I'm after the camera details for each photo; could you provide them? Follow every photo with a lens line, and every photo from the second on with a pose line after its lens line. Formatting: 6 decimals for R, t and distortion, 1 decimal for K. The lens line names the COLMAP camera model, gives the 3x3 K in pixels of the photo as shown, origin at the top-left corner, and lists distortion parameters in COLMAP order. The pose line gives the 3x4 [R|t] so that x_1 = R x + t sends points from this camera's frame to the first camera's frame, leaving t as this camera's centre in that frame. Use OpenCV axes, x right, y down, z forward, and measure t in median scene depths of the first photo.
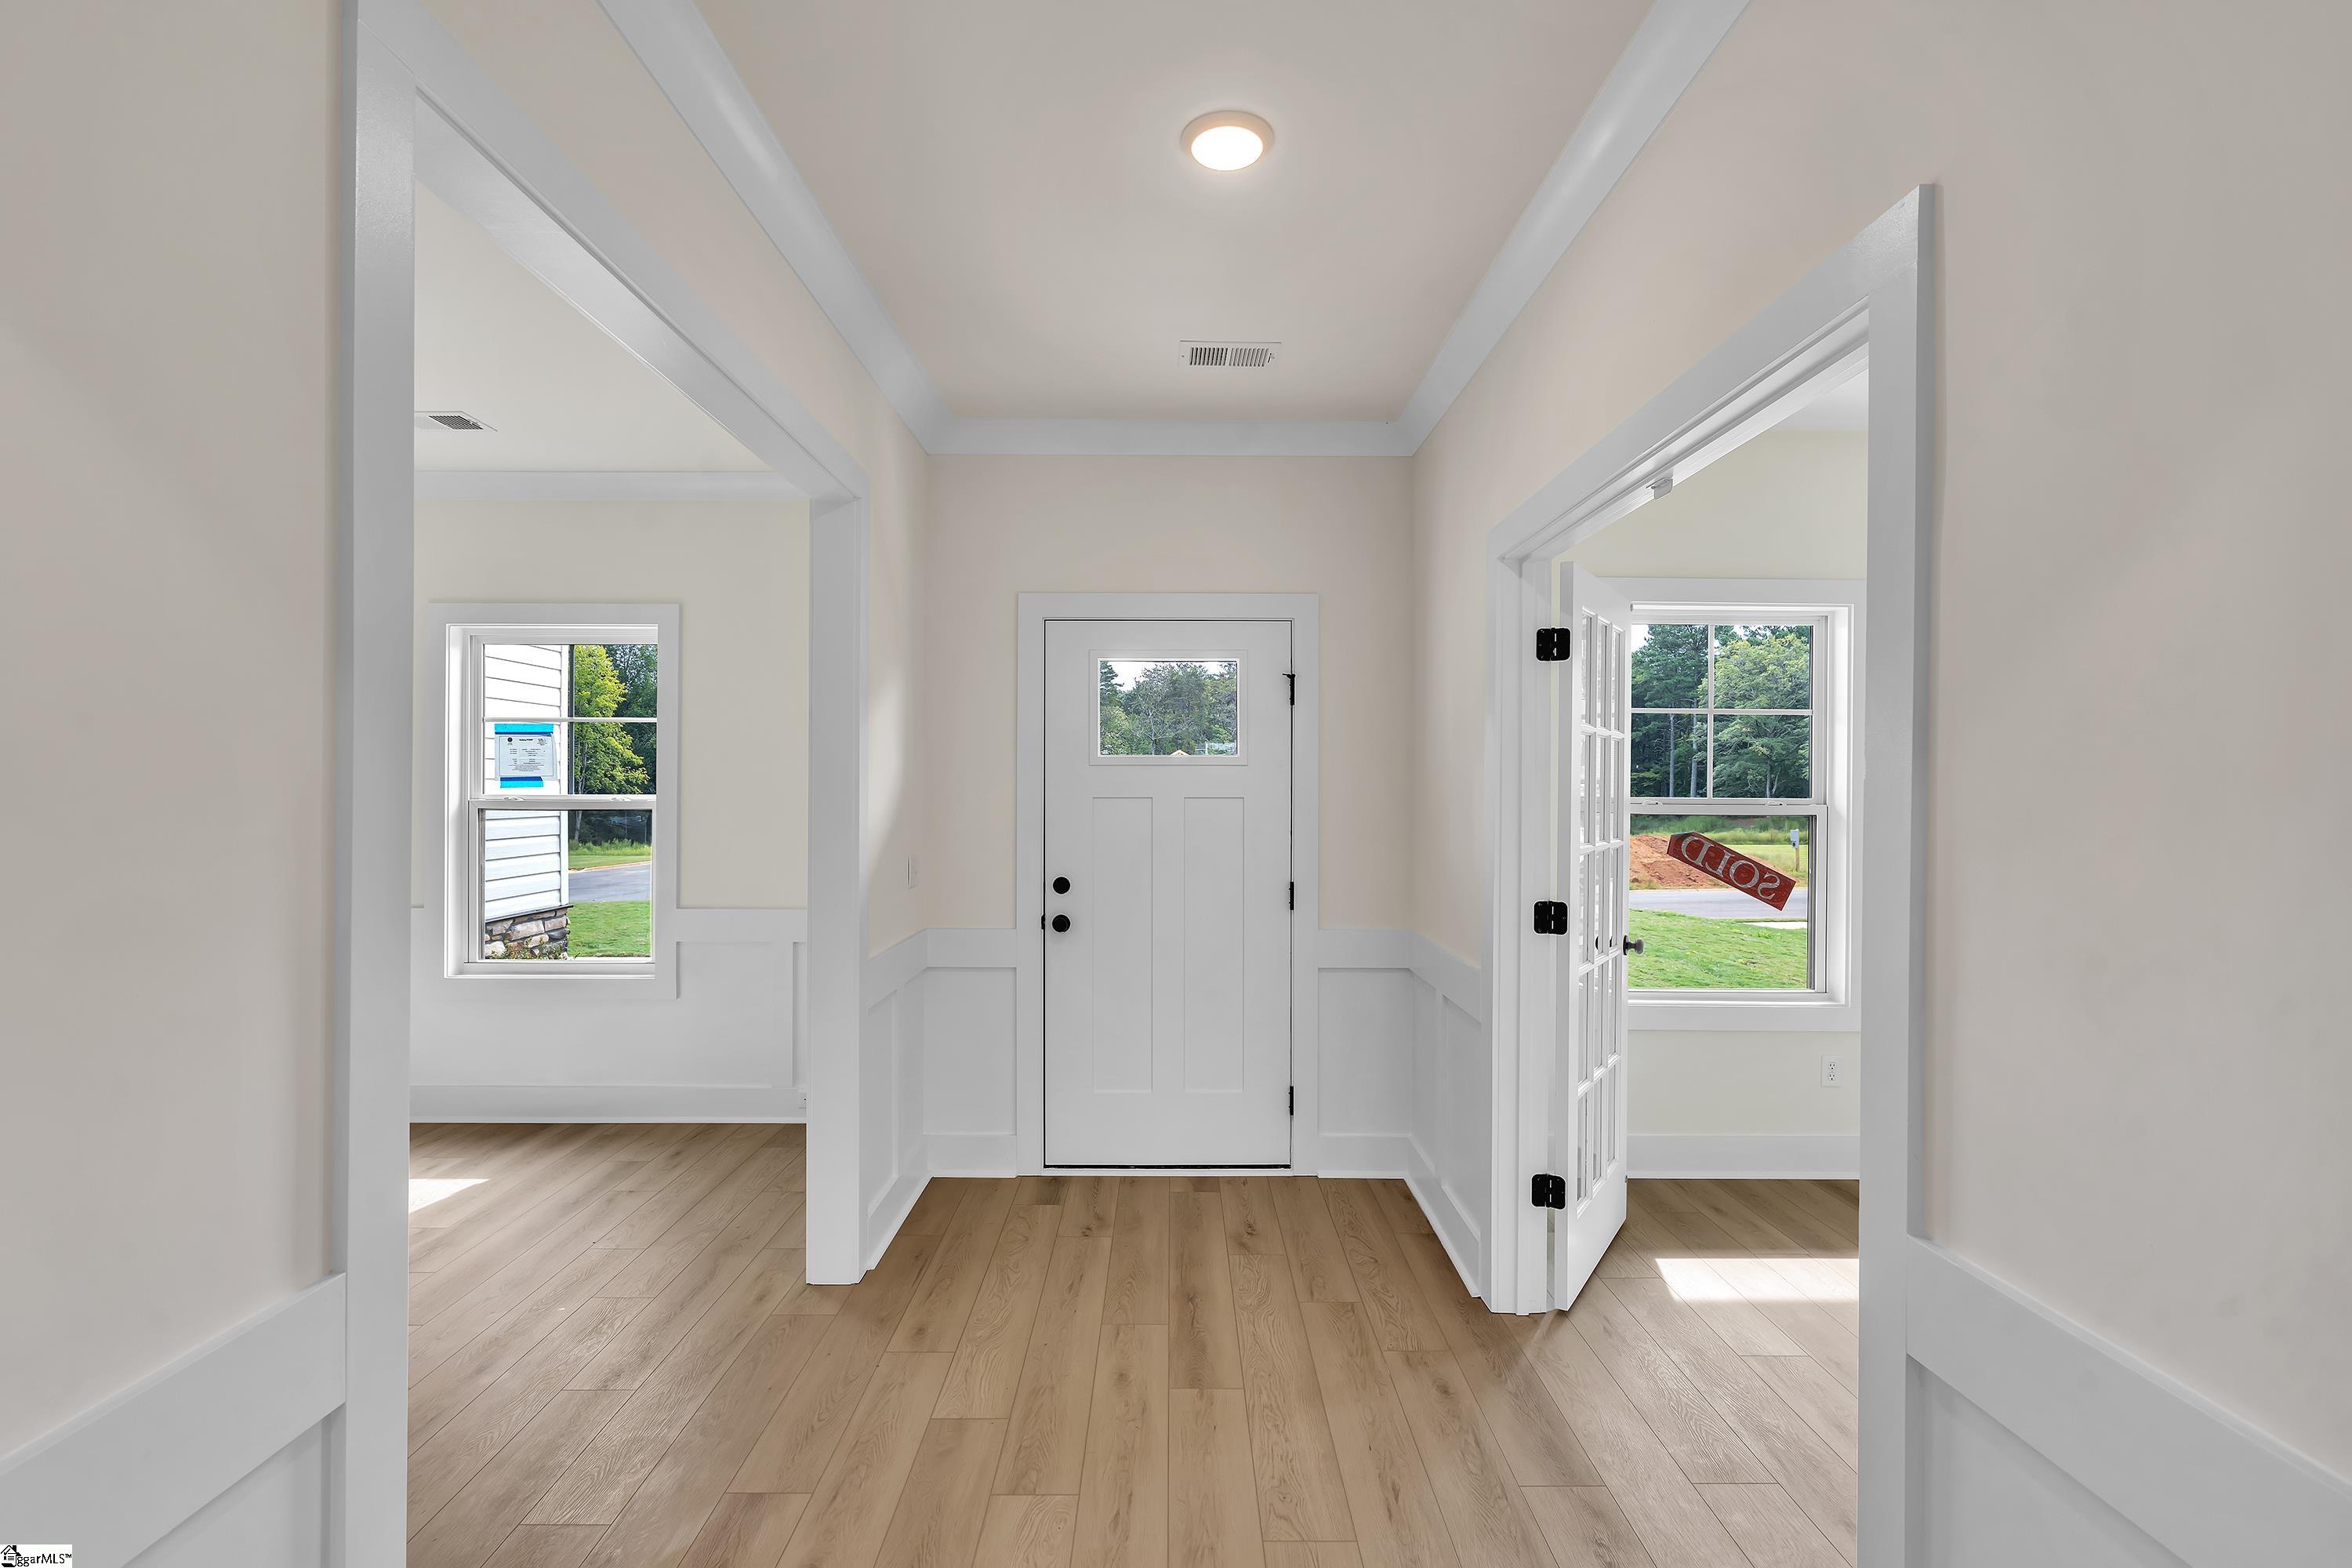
lens RADIAL K [[1040.6, 0, 1163.3], [0, 1040.6, 792.9], [0, 0, 1]] dist [-0.004304, -0.000153]
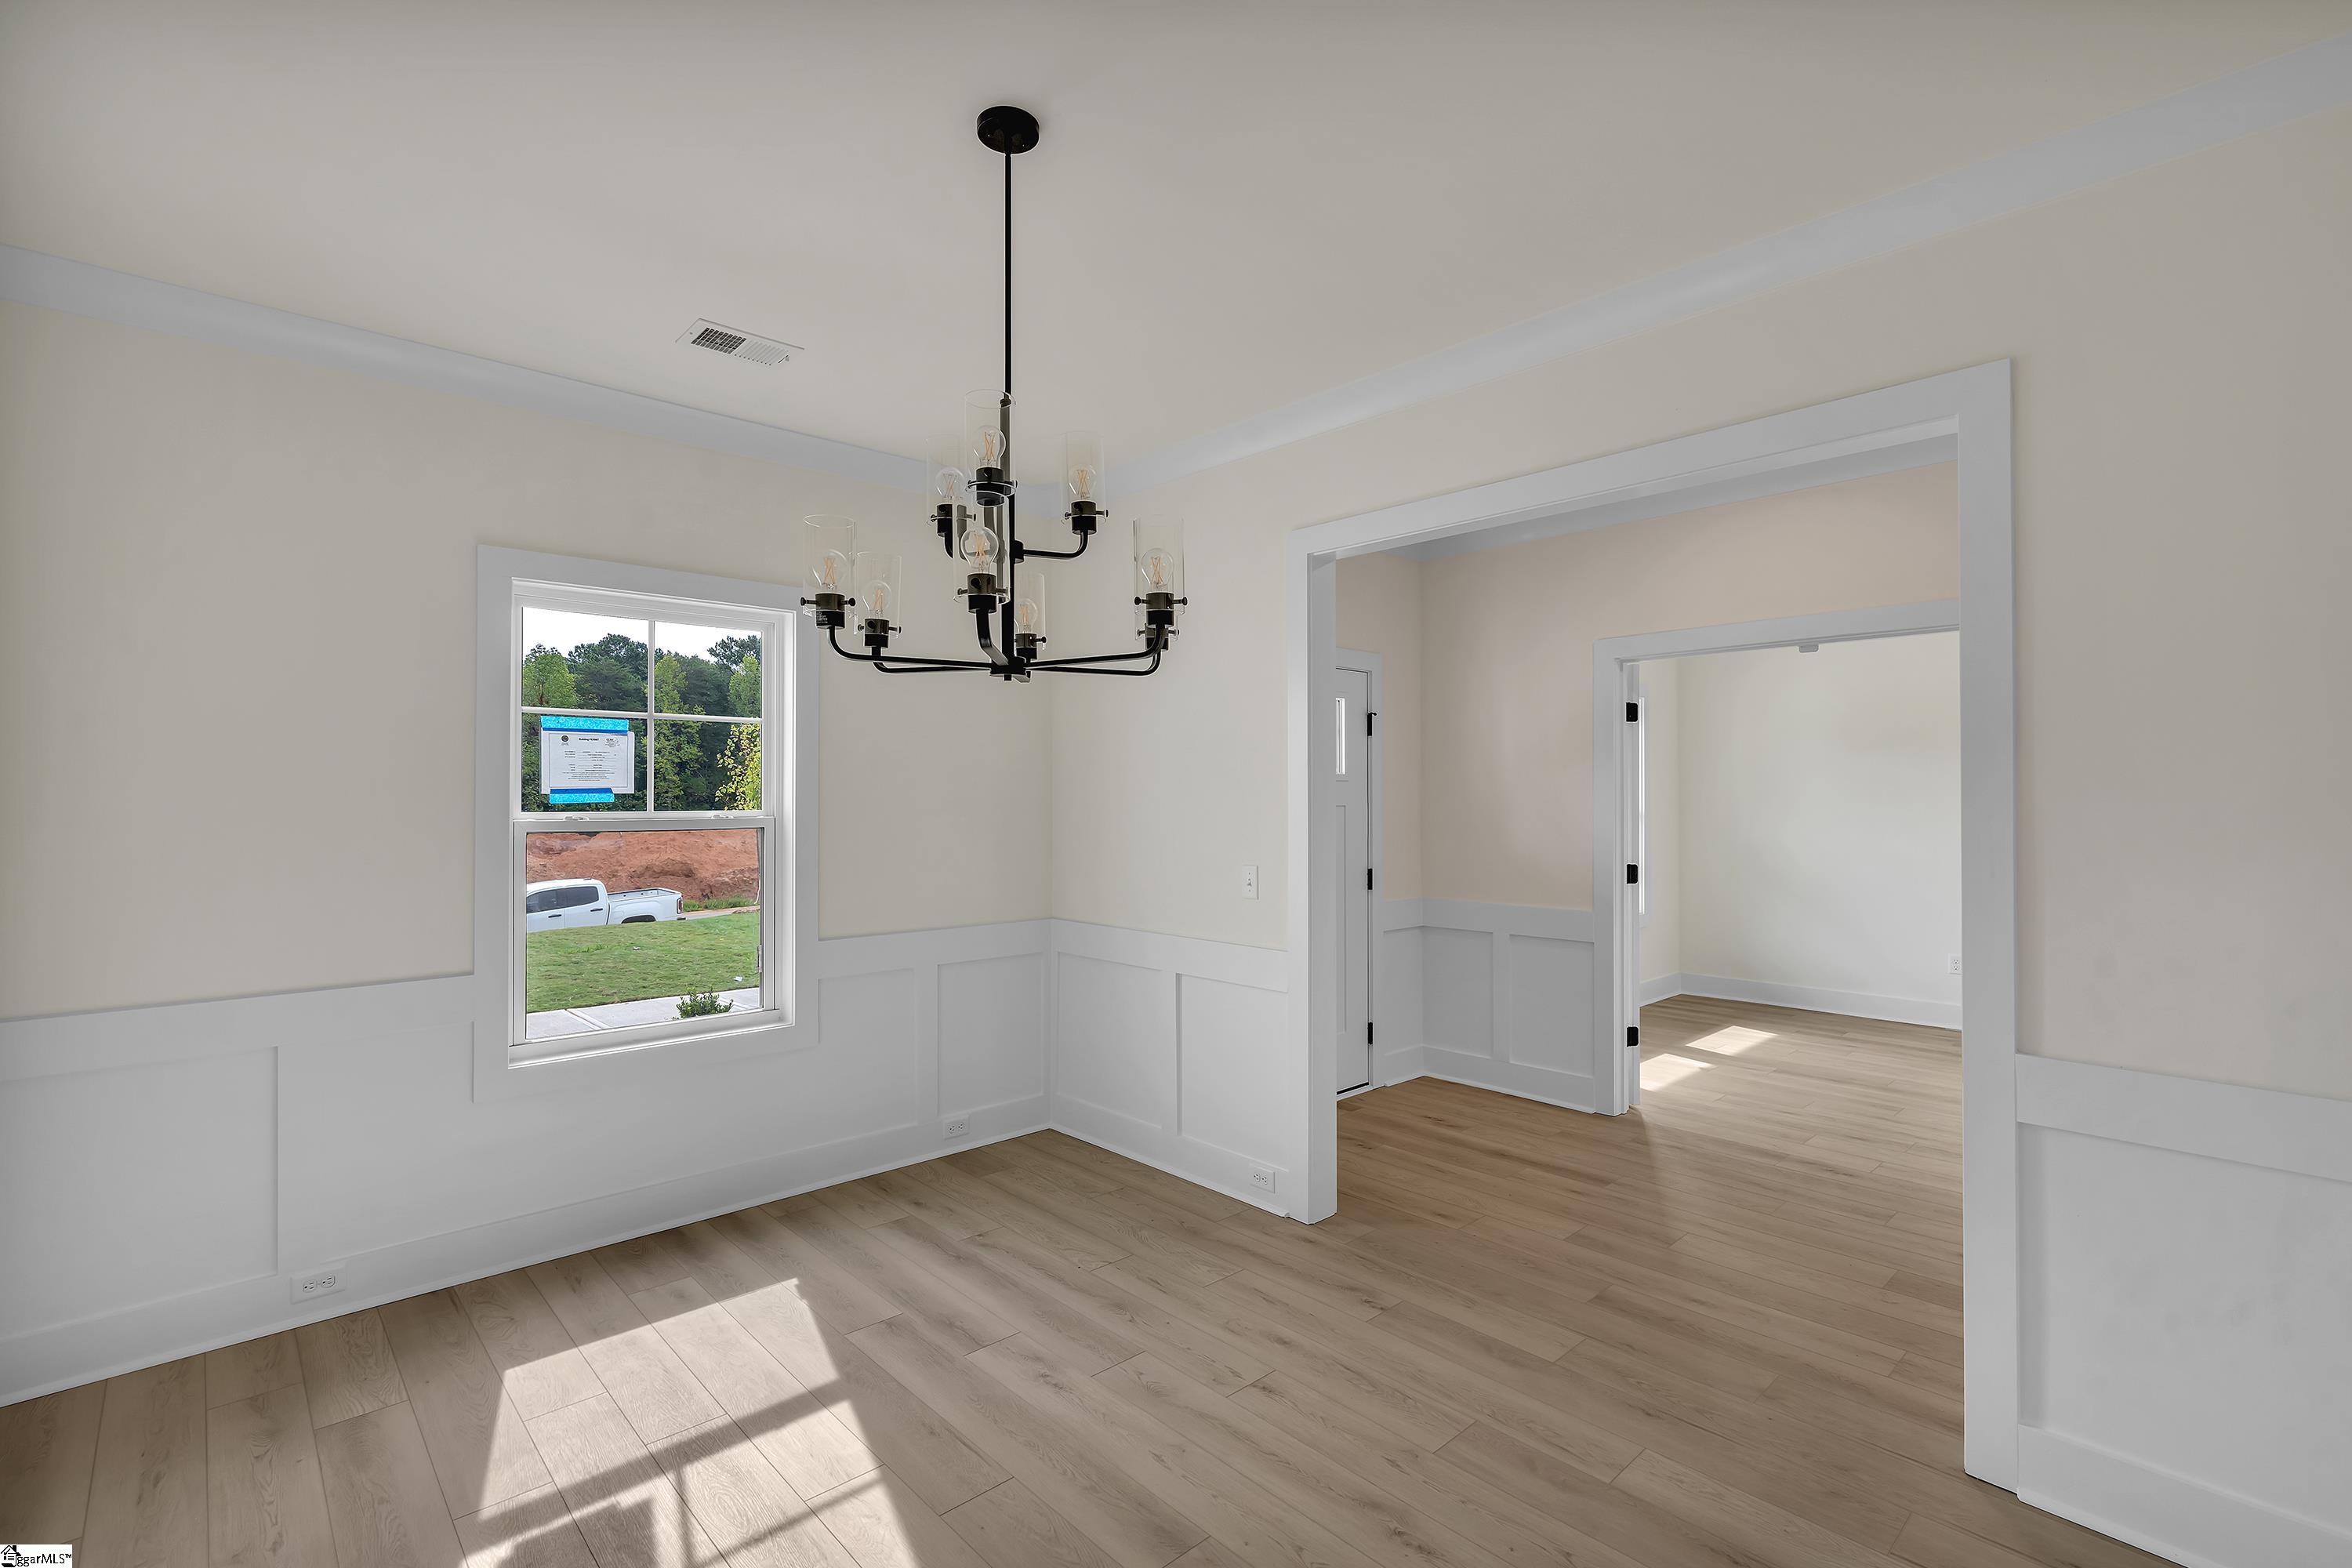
lens RADIAL K [[1040.6, 0, 1186.9], [0, 1040.6, 796.6], [0, 0, 1]] dist [-0.004304, -0.000153]
pose [[0.740269, -0.003115, 0.672304, -0.912731], [0.008699, 0.999950, -0.004945, -0.001943], [-0.672255, 0.009509, 0.740259, 0.166113]]
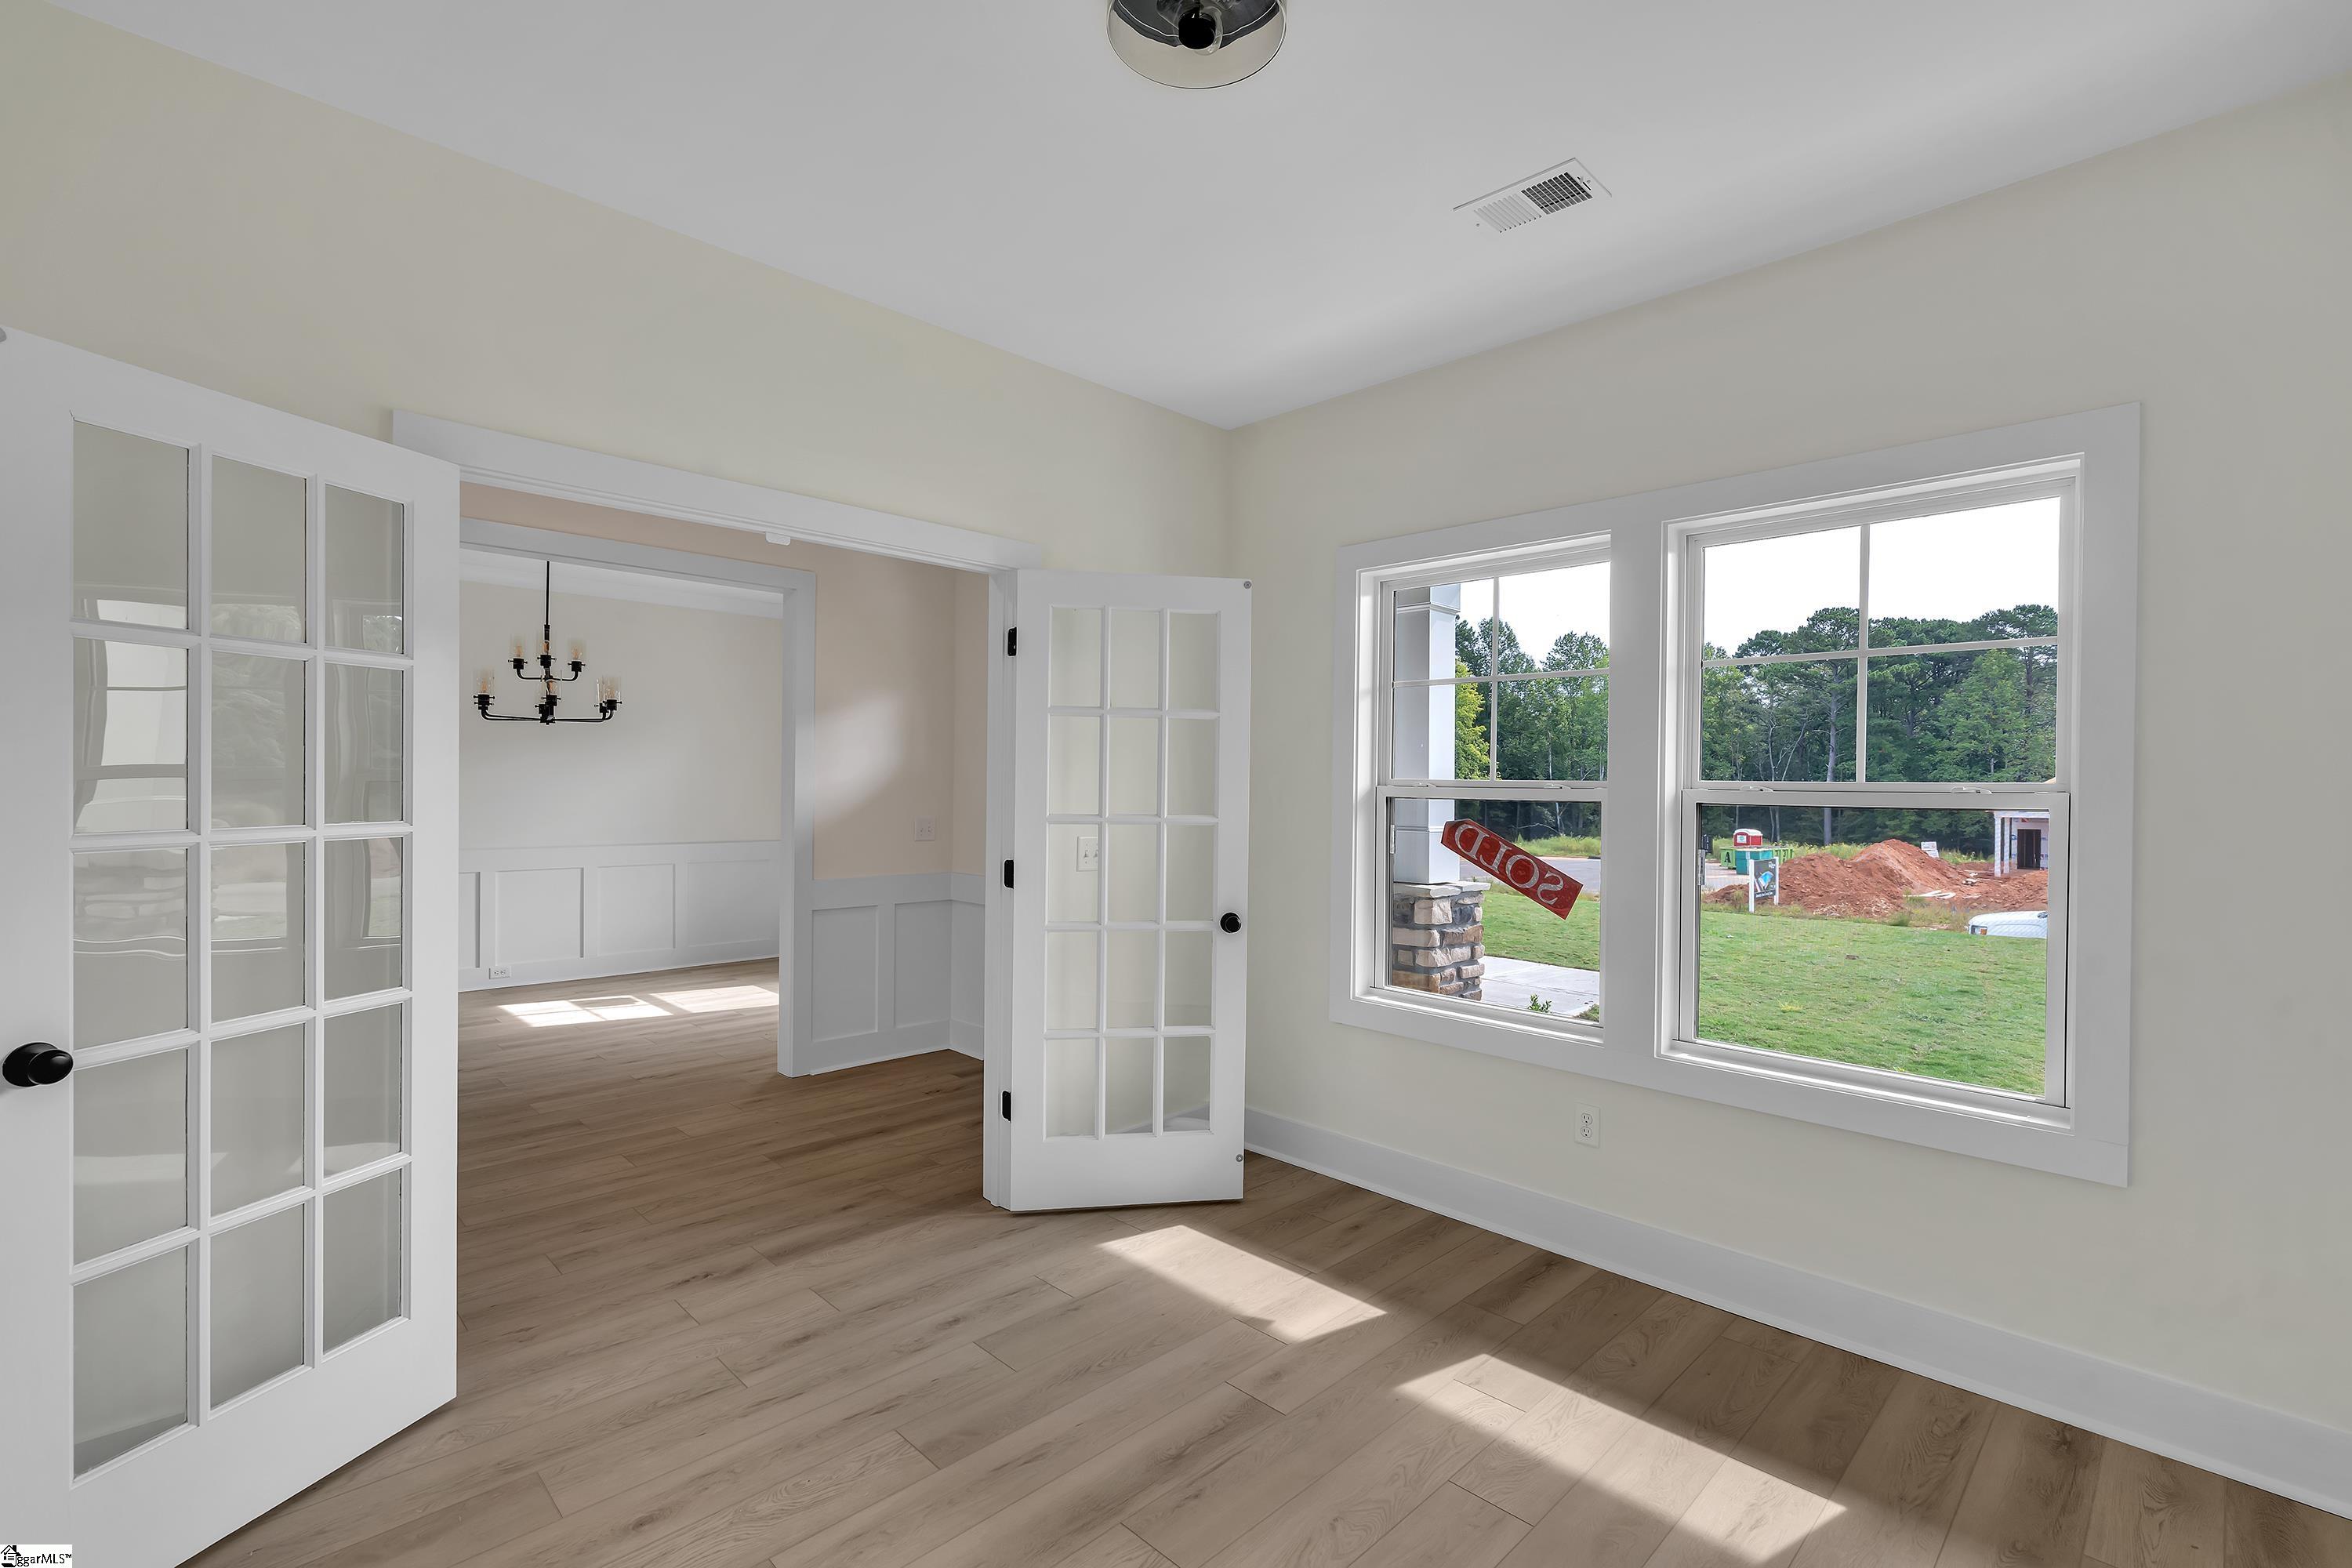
lens RADIAL K [[1040.6, 0, 1166.0], [0, 1040.6, 782.6], [0, 0, 1]] dist [-0.004304, -0.000153]
pose [[0.696006, -0.000032, -0.718036, 0.961115], [0.001533, 0.999998, 0.001441, 0.004851], [0.718034, -0.002103, 0.696004, 0.211664]]
